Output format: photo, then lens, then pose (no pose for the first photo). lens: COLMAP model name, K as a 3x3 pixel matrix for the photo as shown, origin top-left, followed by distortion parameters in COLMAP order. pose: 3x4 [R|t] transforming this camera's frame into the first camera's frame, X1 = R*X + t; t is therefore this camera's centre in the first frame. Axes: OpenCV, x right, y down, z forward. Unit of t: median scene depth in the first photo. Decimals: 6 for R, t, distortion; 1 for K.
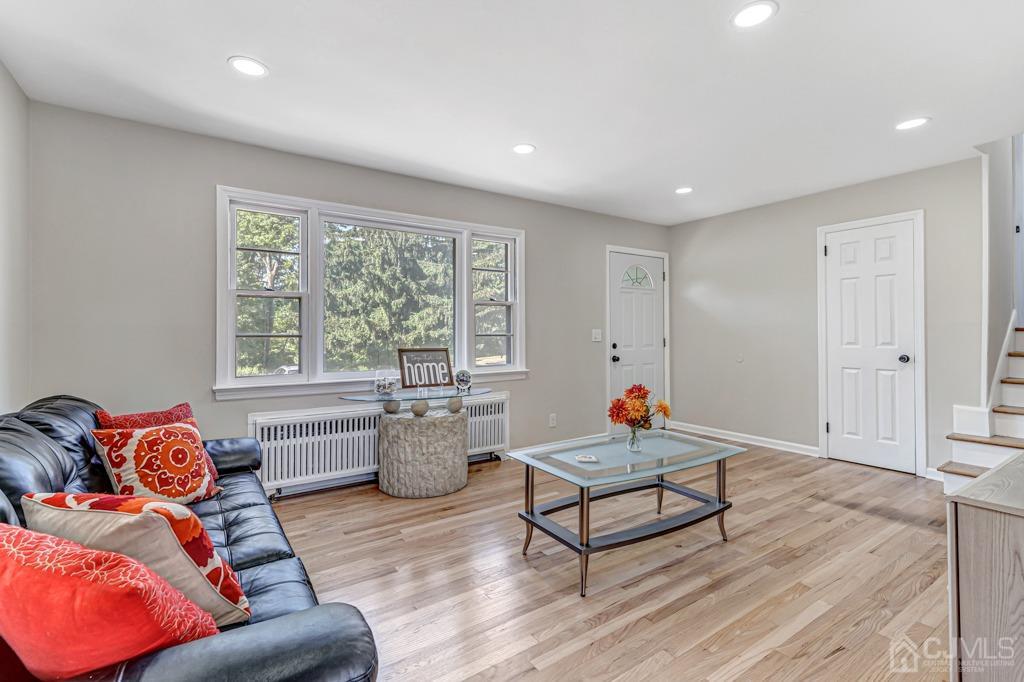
lens RADIAL K [[467.0, 0, 509.3], [0, 467.0, 339.7], [0, 0, 1]] dist [0.002443, 0.000491]
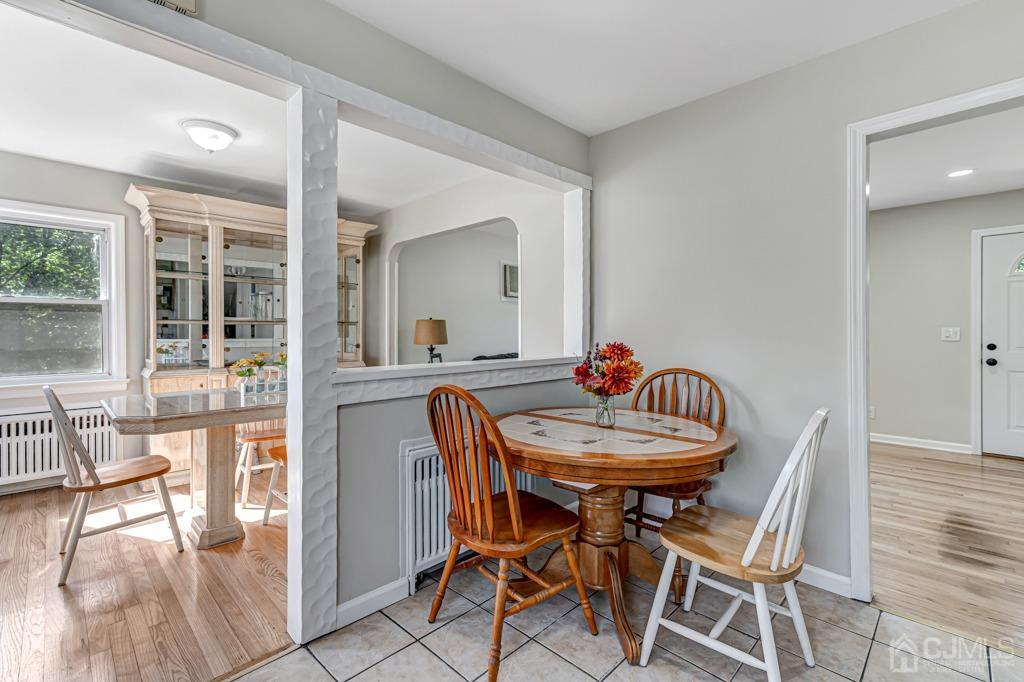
lens RADIAL K [[456.8, 0, 508.2], [0, 456.8, 332.7], [0, 0, 1]] dist [-0.000117, 0.000178]
pose [[0.175332, 0.000619, -0.984509, 1.259201], [-0.016266, 0.999865, -0.002268, 0.008006], [0.984375, 0.016411, 0.175318, -0.005011]]
